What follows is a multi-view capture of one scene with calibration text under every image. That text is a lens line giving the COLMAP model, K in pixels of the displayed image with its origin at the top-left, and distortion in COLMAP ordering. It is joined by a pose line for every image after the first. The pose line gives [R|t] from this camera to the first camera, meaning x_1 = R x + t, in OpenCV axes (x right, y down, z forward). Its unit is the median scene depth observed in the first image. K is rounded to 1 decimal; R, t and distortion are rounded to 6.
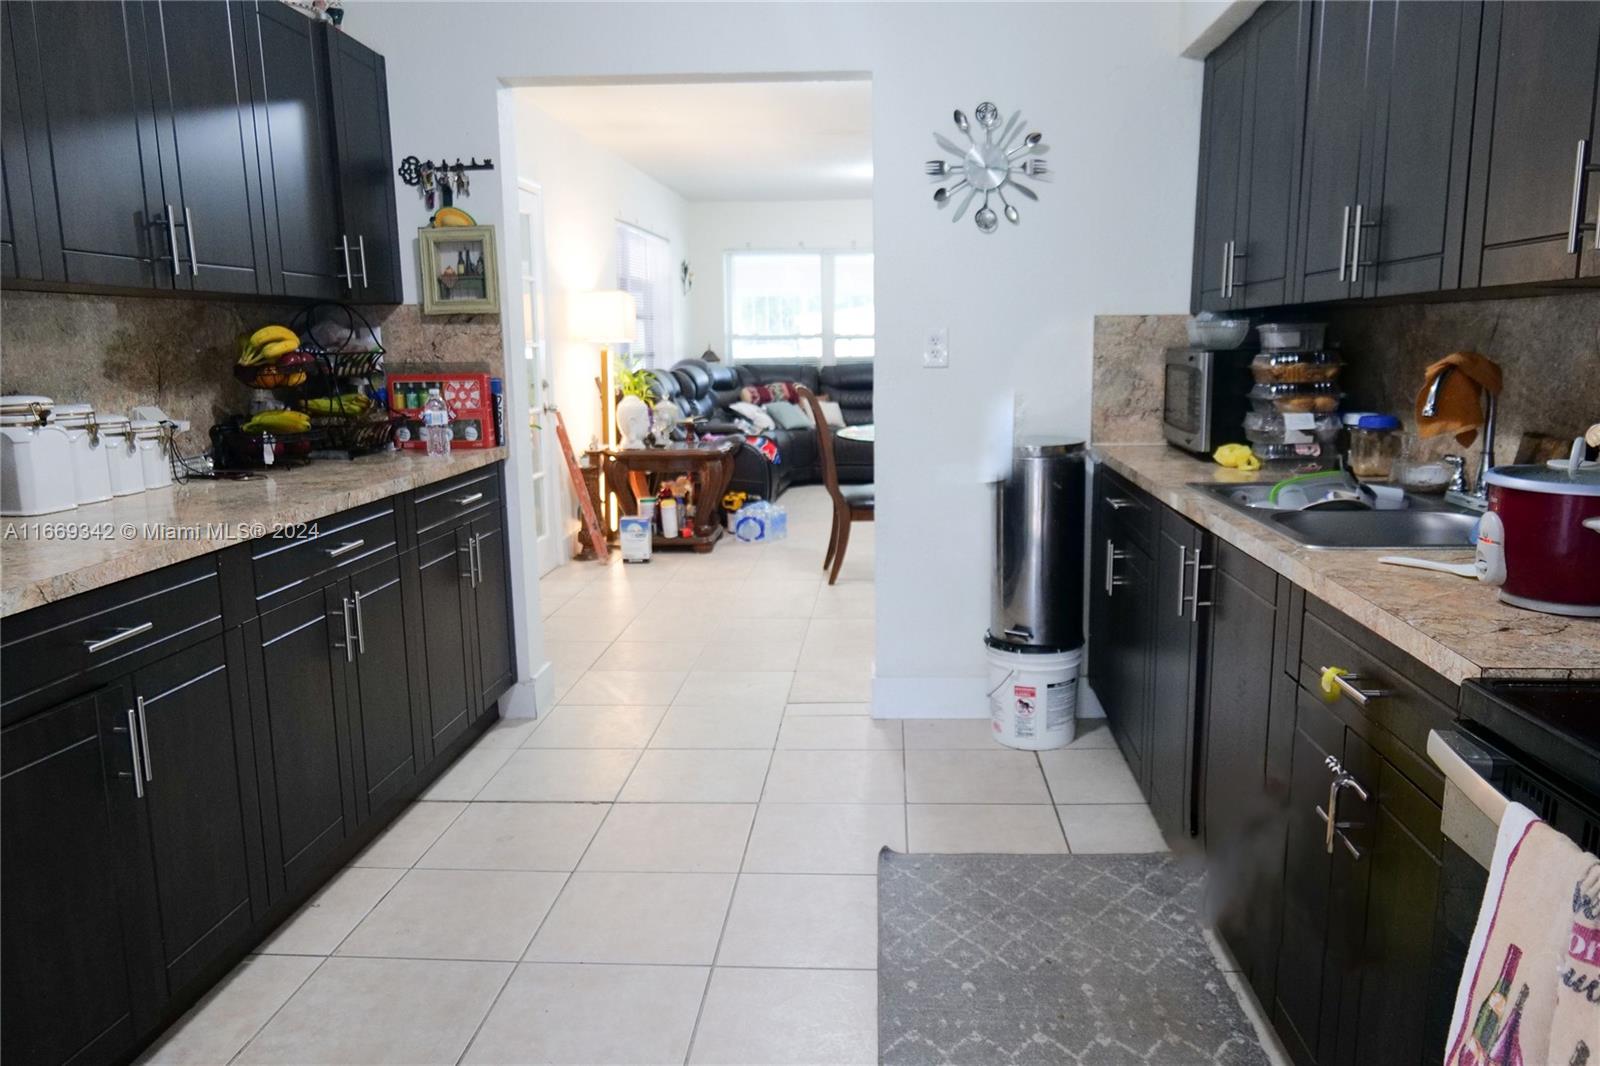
lens RADIAL K [[1116.0, 0, 801.9], [0, 1116.0, 531.8], [0, 0, 1]] dist [-0.004398, 0.000185]
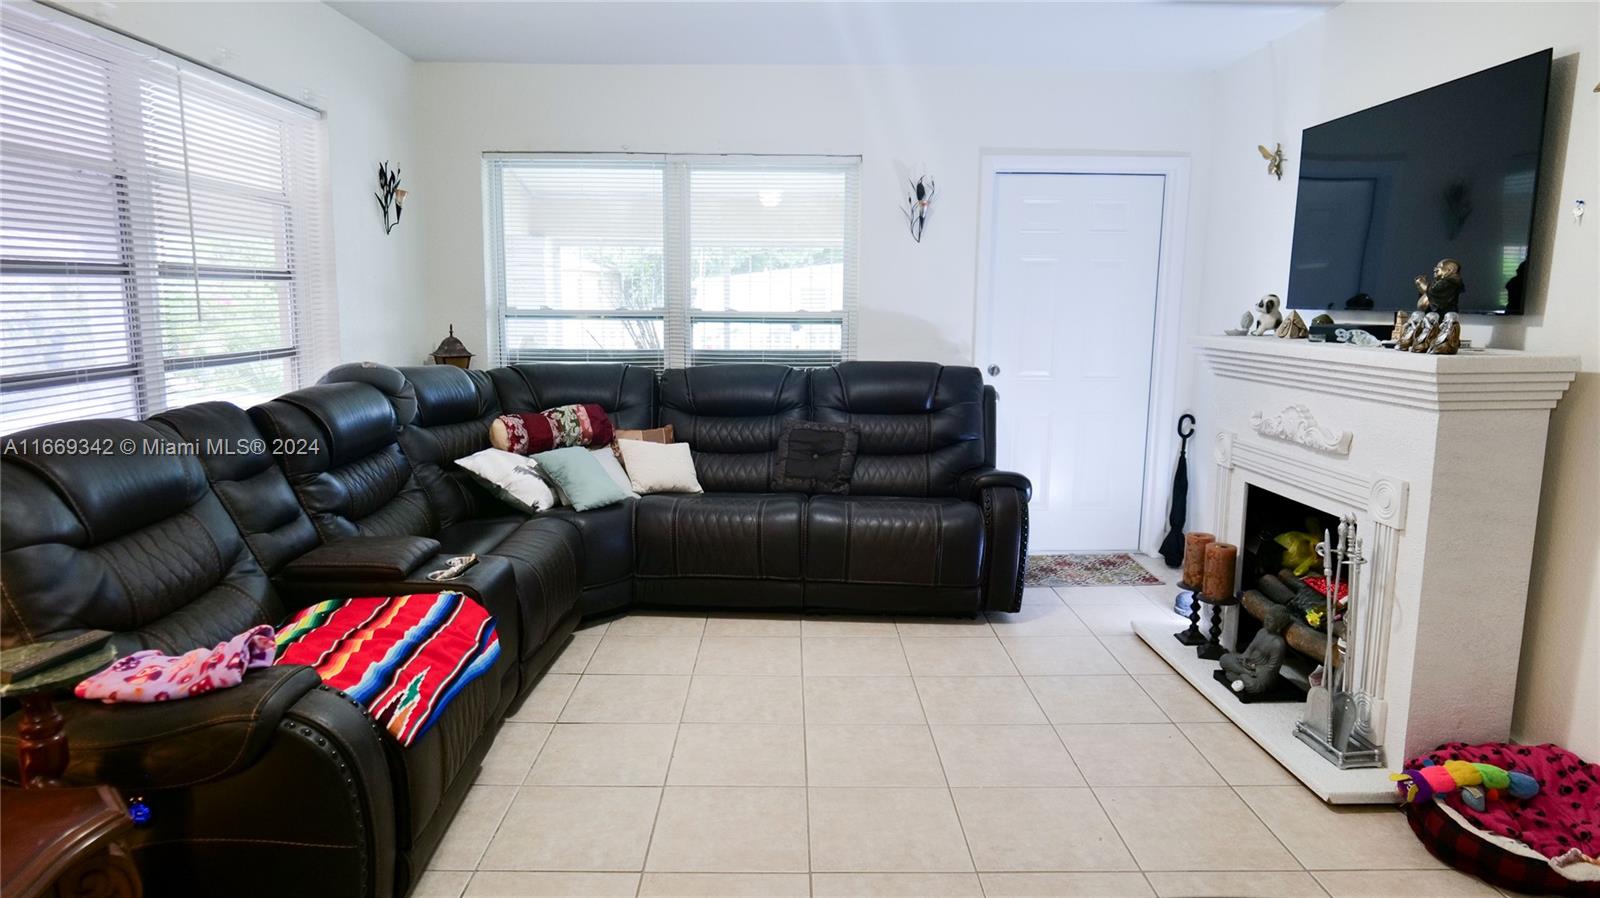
lens RADIAL K [[961.8, 0, 798.6], [0, 961.8, 449.0], [0, 0, 1]] dist [-0.000408, -0.000066]
pose [[0.996105, -0.002244, 0.088148, 0.043612], [0.003947, 0.999809, -0.019150, -0.104239], [-0.088088, 0.019424, 0.995923, 0.547643]]
